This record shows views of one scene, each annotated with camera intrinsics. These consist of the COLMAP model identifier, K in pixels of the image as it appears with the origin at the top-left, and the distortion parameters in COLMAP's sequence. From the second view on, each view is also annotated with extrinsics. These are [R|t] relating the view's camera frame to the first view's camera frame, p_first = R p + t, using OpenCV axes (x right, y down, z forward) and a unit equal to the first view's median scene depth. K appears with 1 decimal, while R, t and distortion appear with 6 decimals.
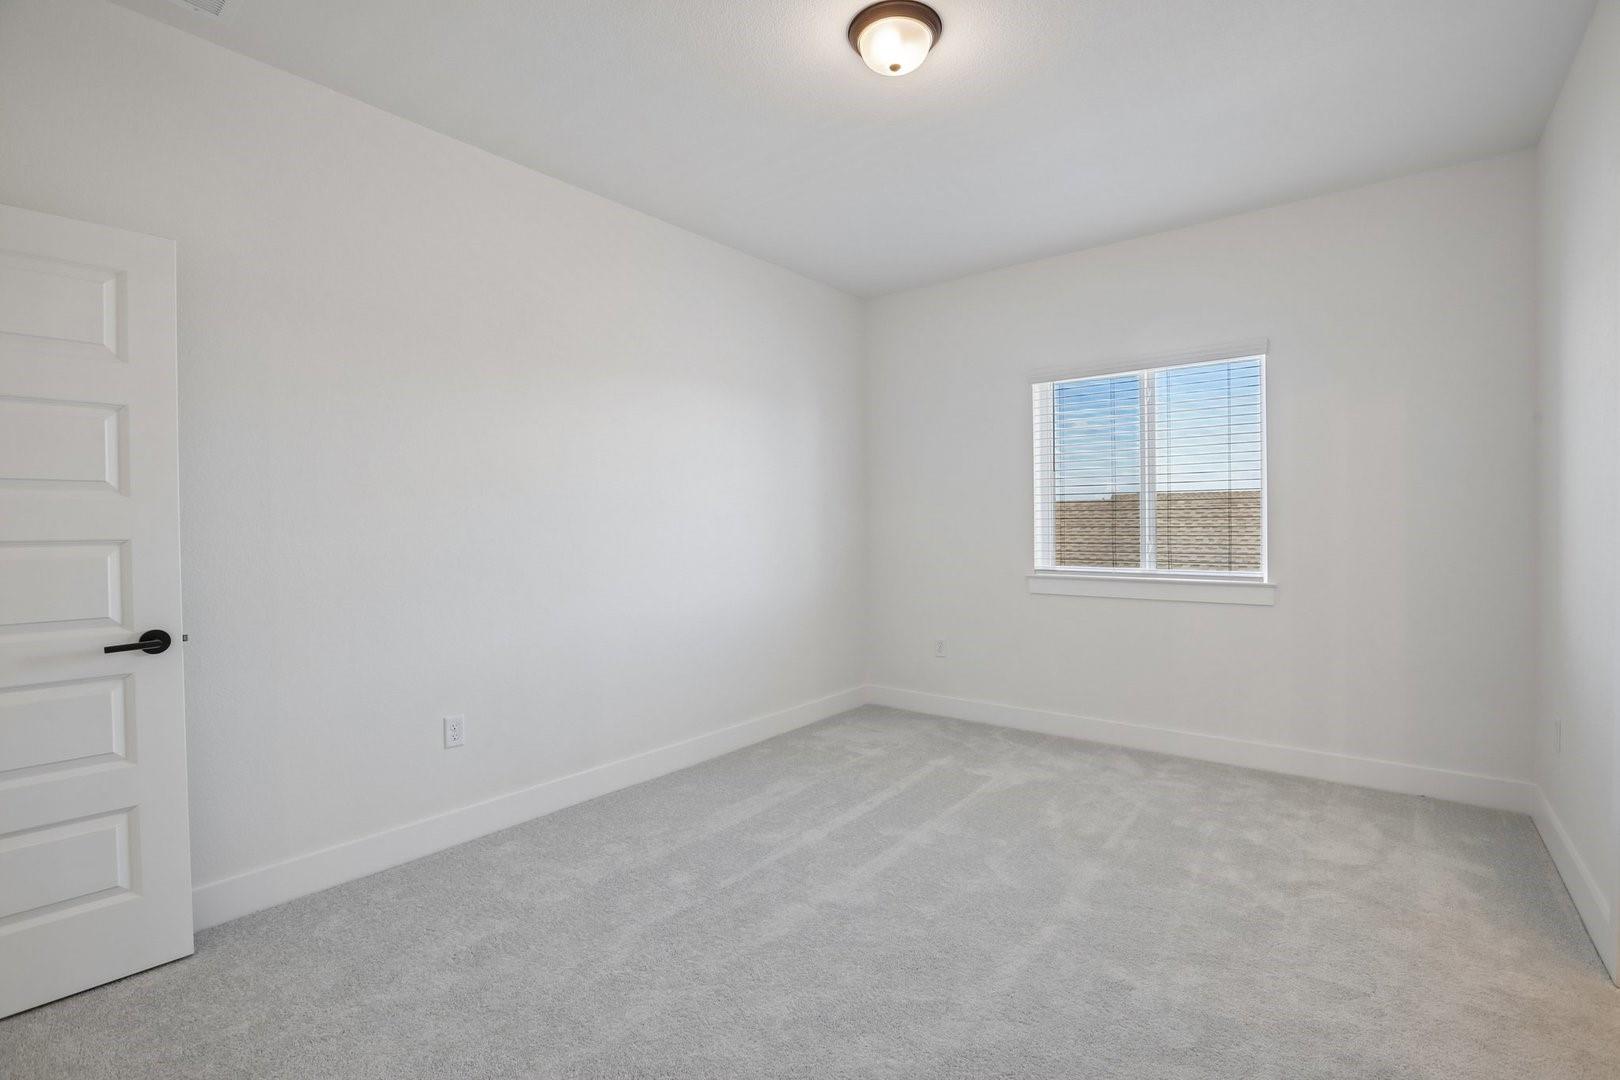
lens RADIAL K [[737.7, 0, 805.7], [0, 737.7, 544.7], [0, 0, 1]] dist [-0.048458, 0.017614]
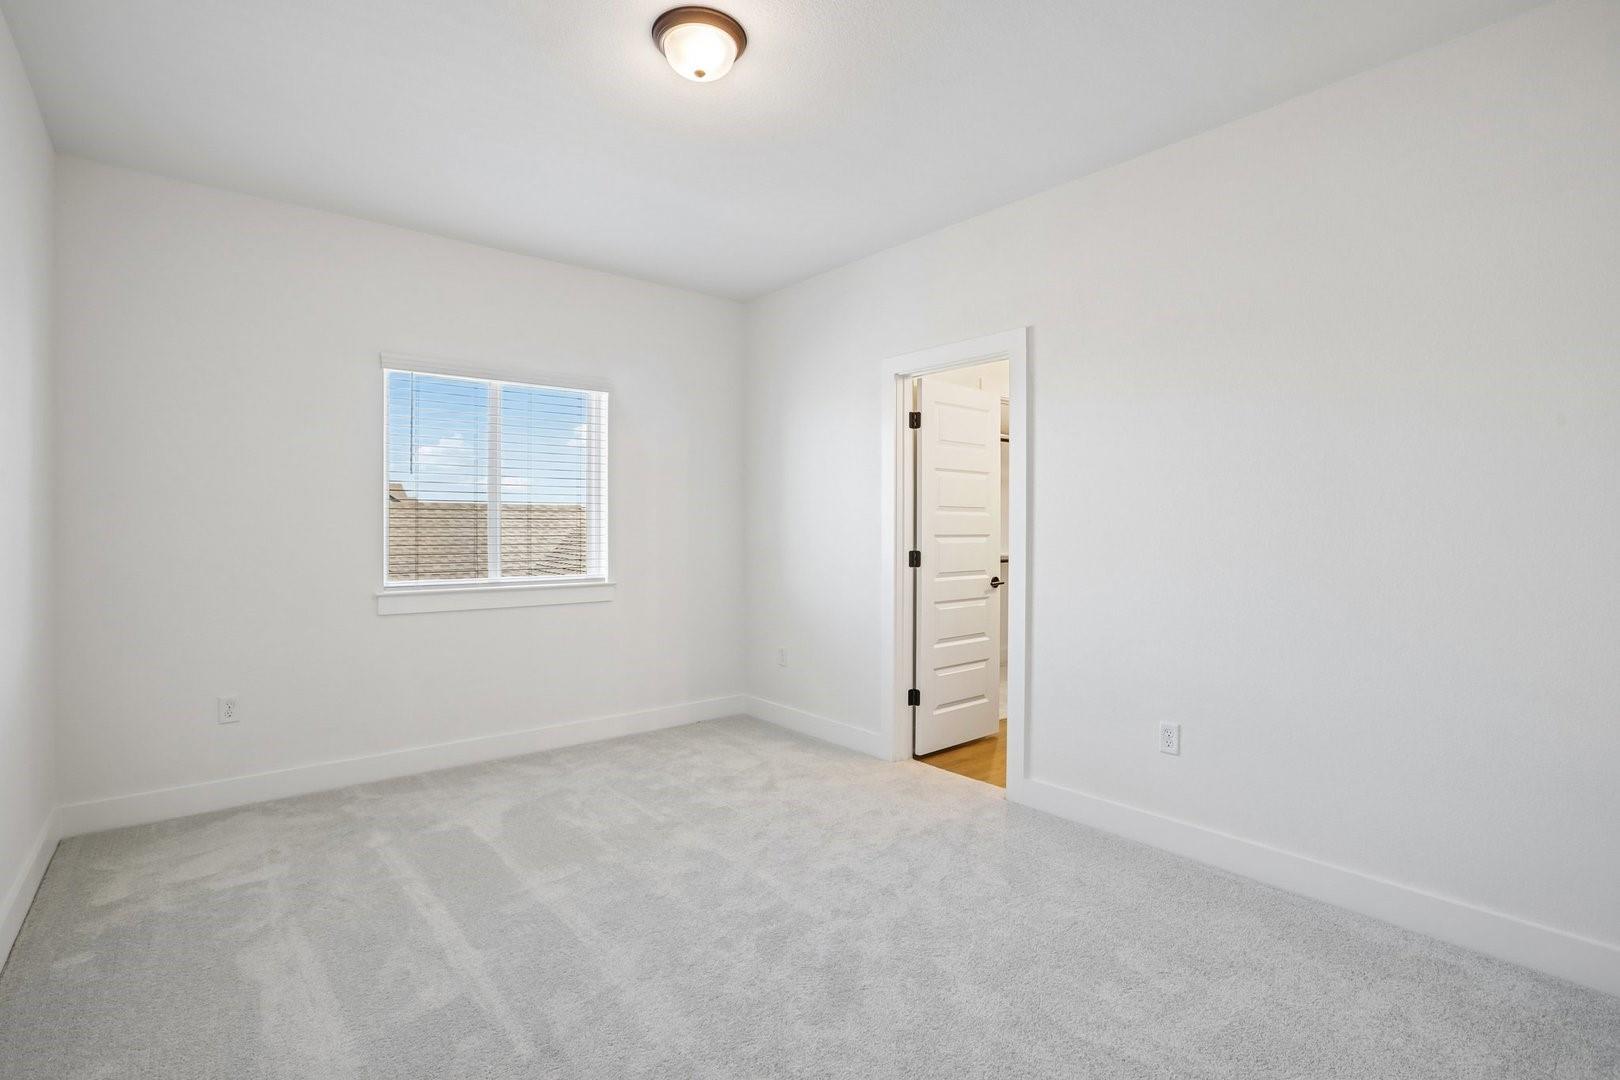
lens RADIAL K [[761.5, 0, 826.7], [0, 761.5, 539.6], [0, 0, 1]] dist [-0.051108, 0.016672]
pose [[0.184100, -0.005679, 0.982891, -0.490829], [0.025756, 0.999668, 0.000952, -0.009275], [-0.982570, 0.025140, 0.184185, 0.376530]]
